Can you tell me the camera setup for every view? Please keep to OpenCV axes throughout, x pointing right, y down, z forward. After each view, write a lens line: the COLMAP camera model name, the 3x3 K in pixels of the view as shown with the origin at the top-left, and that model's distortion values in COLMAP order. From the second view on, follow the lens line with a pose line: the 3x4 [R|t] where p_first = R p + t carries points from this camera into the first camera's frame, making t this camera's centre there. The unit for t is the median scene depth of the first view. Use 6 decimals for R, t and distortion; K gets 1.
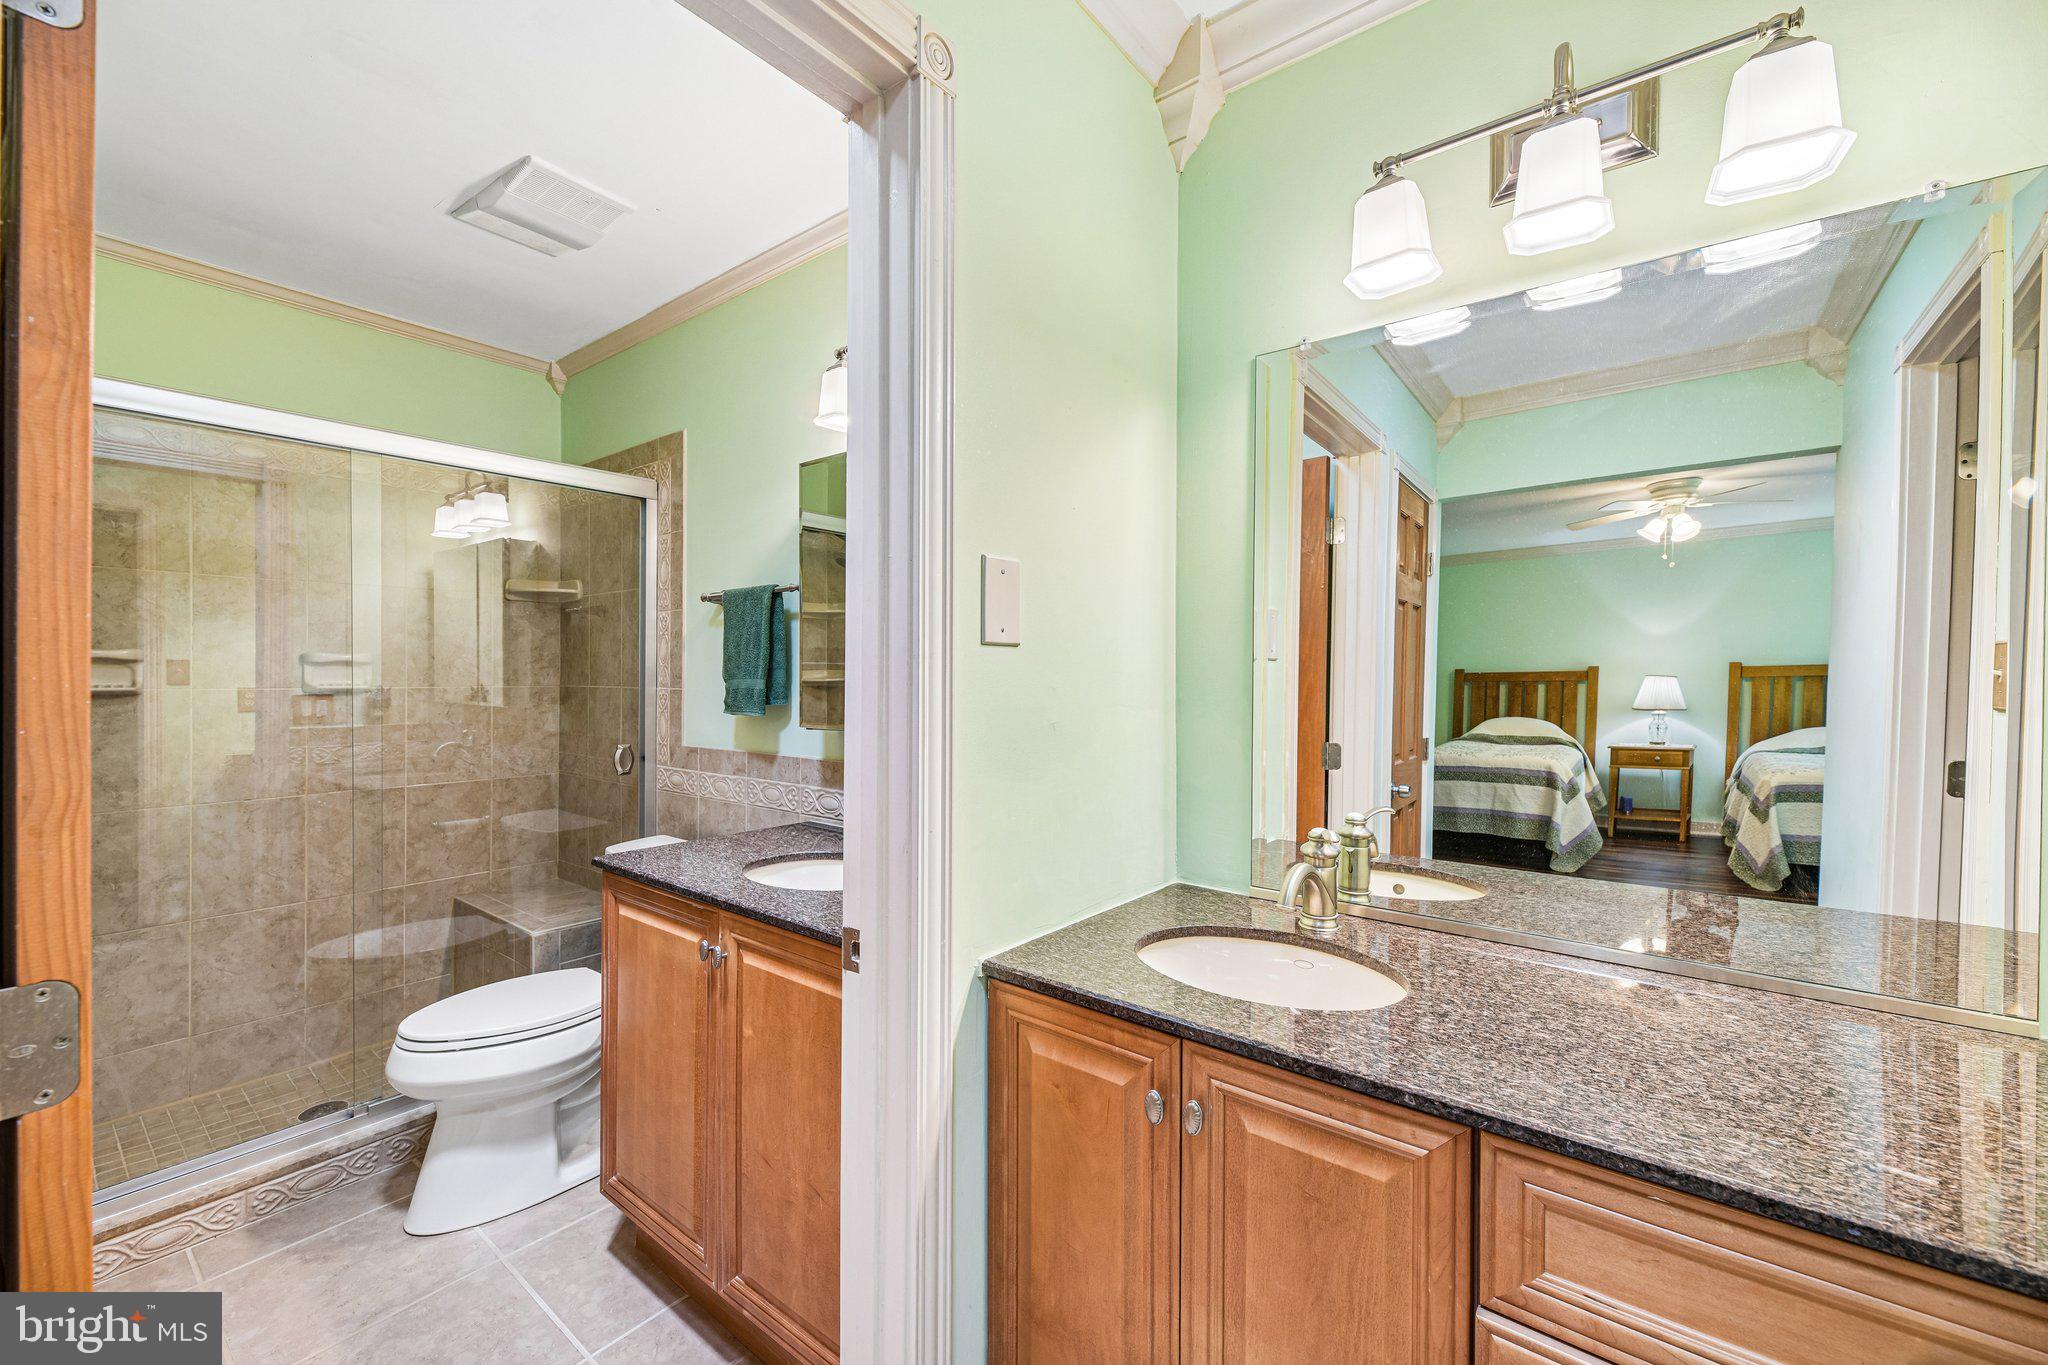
lens RADIAL K [[815.6, 0, 1032.9], [0, 815.6, 677.9], [0, 0, 1]] dist [0.000828, -0.000387]
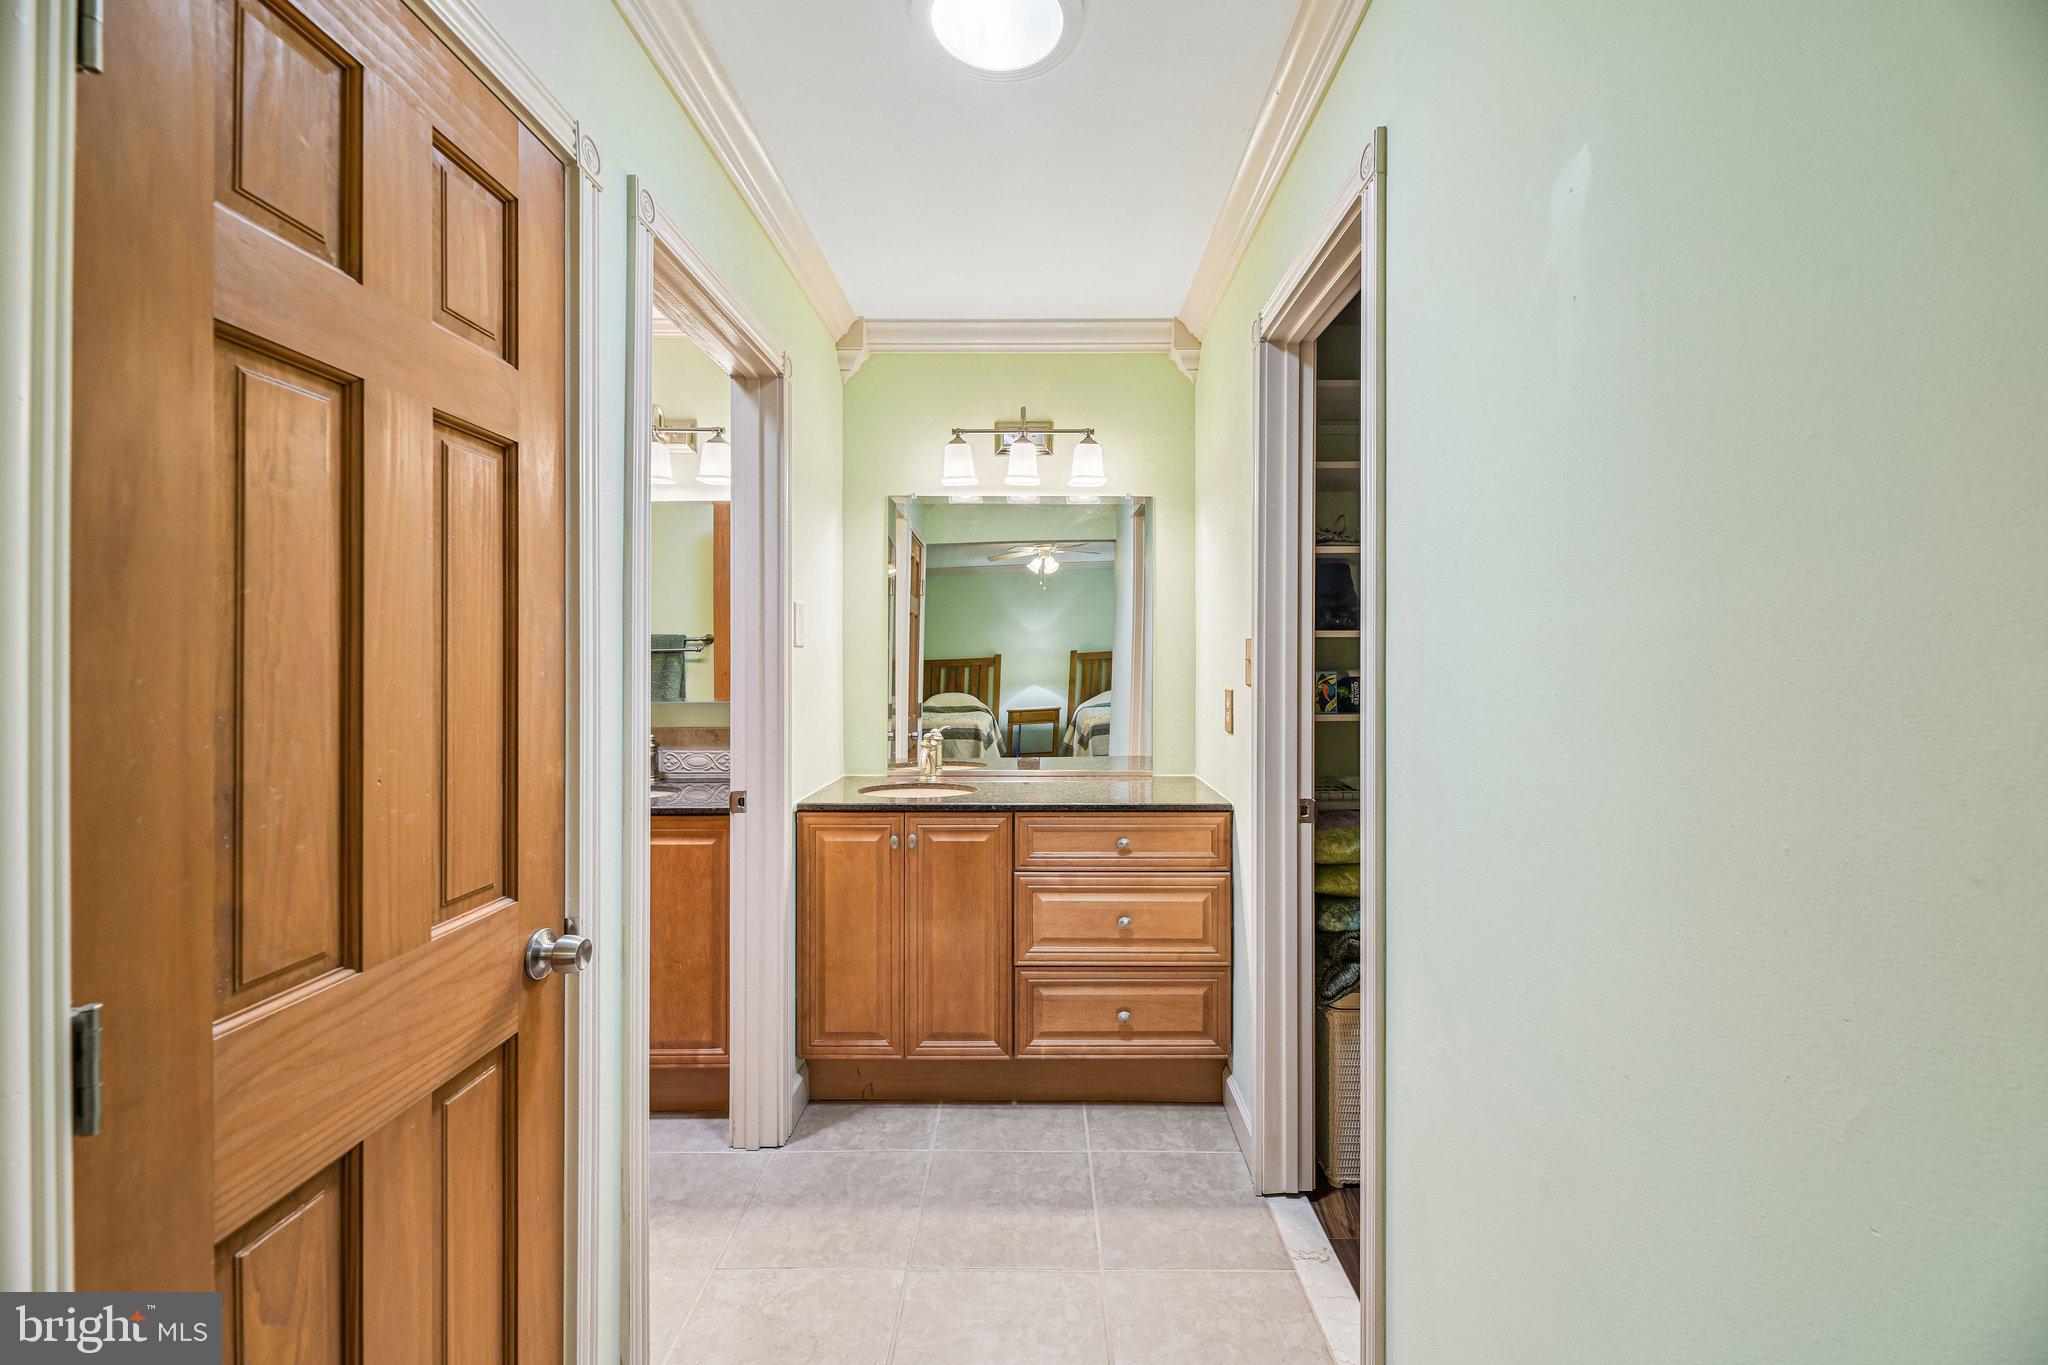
lens RADIAL K [[823.7, 0, 1027.2], [0, 823.7, 663.2], [0, 0, 1]] dist [0.001594, 0.000105]
pose [[0.792956, -0.004224, 0.609265, -0.365895], [0.004844, 0.999988, 0.000628, 0.000372], [-0.609260, 0.002453, 0.792967, -0.416327]]
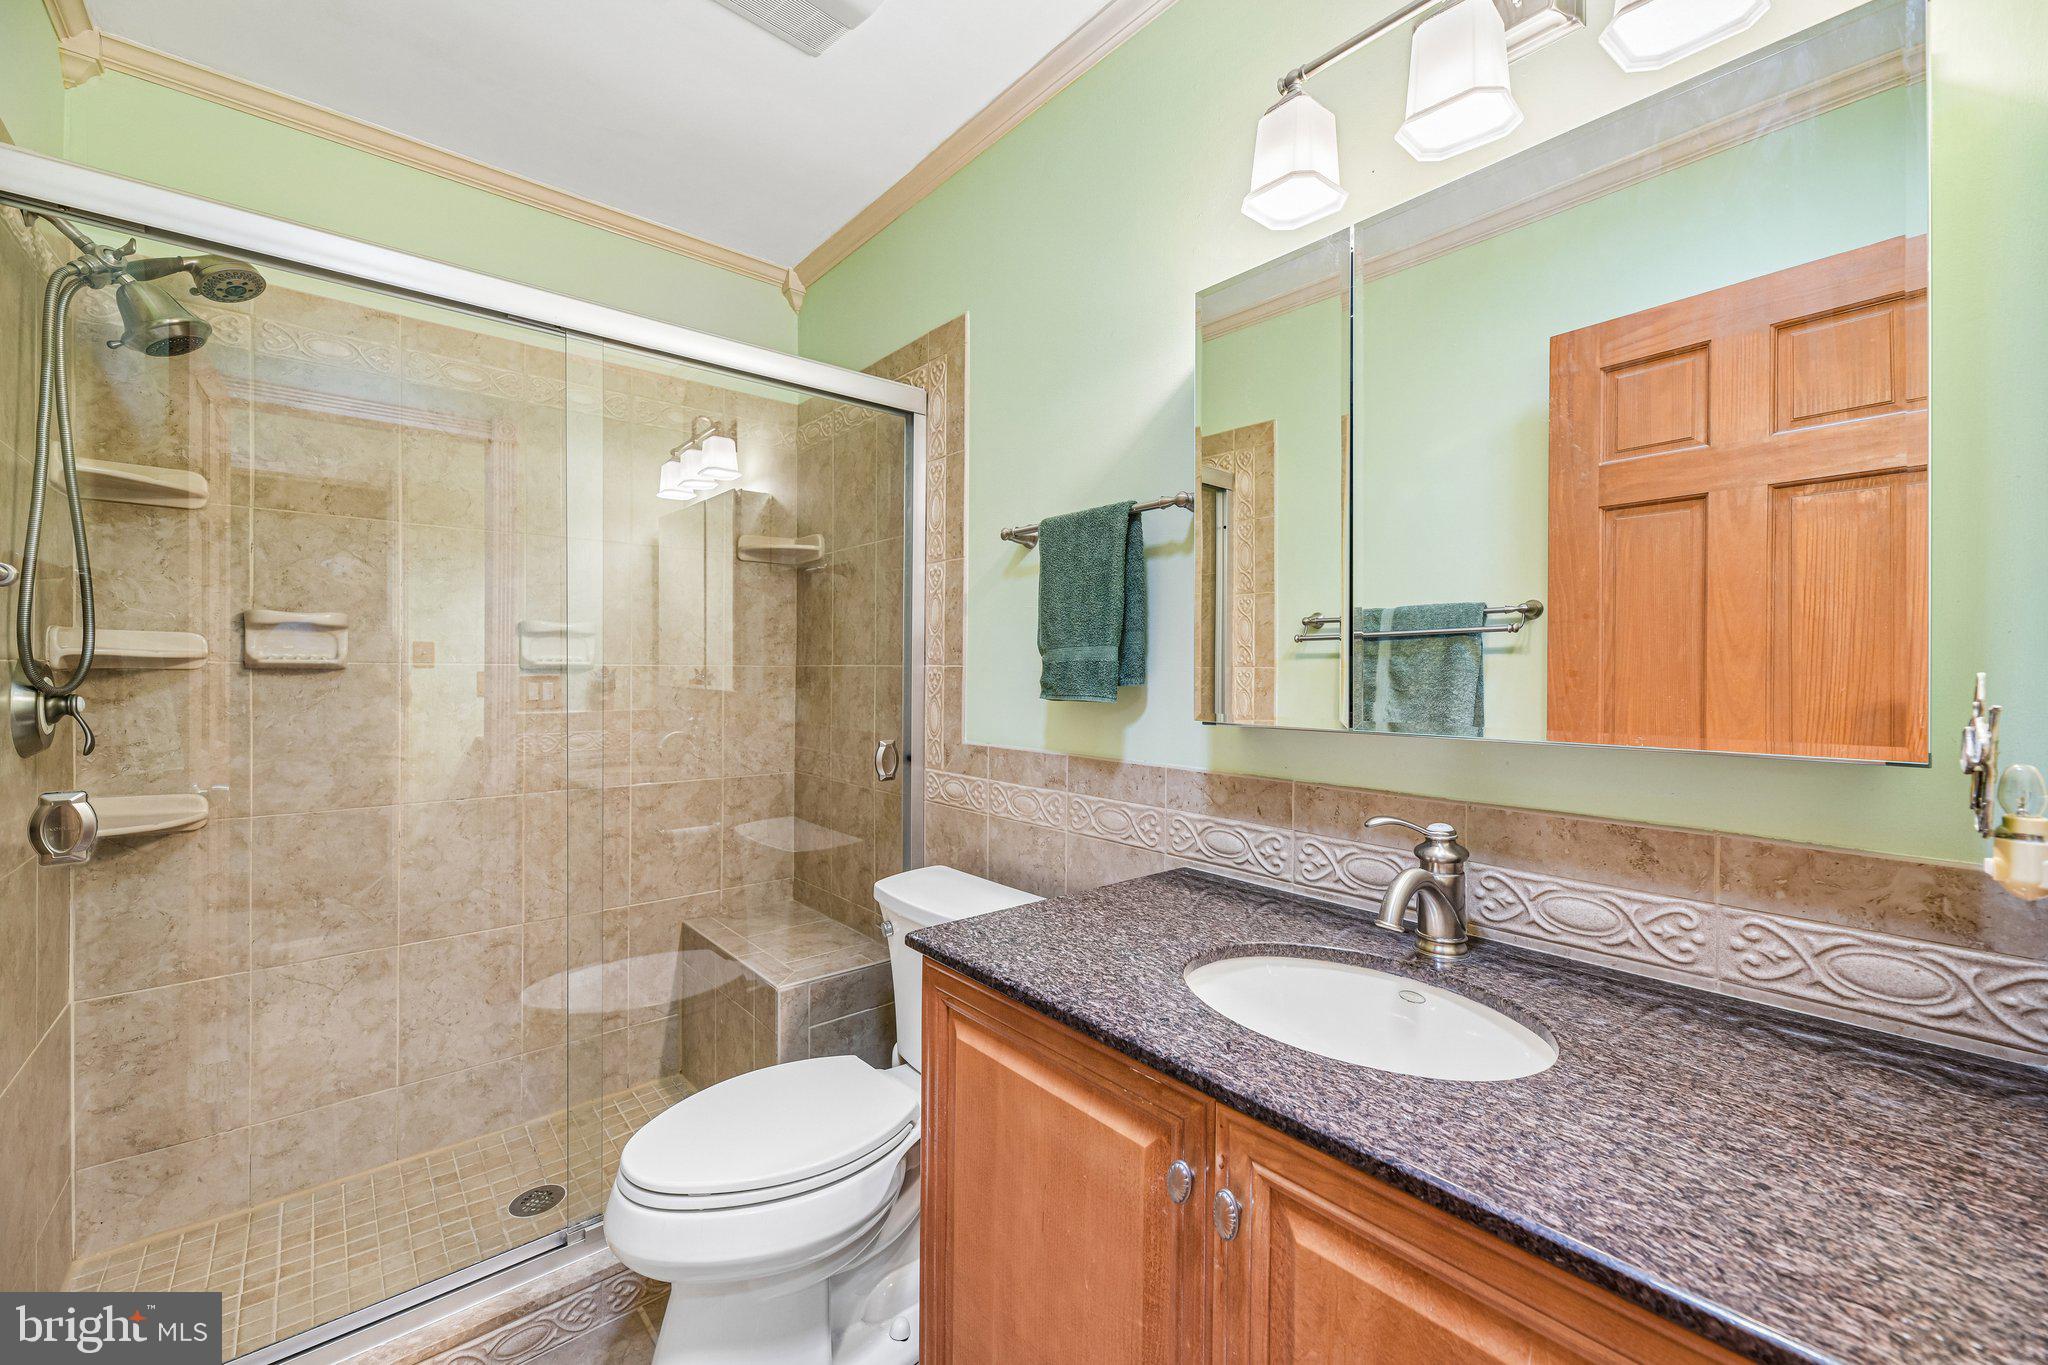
lens RADIAL K [[821.2, 0, 1032.5], [0, 821.2, 674.5], [0, 0, 1]] dist [-0.000817, 0.000084]
pose [[0.980314, 0.003947, -0.197407, -0.221898], [-0.003499, 0.999990, 0.002615, 0.018911], [0.197415, -0.001873, 0.980318, 0.286483]]
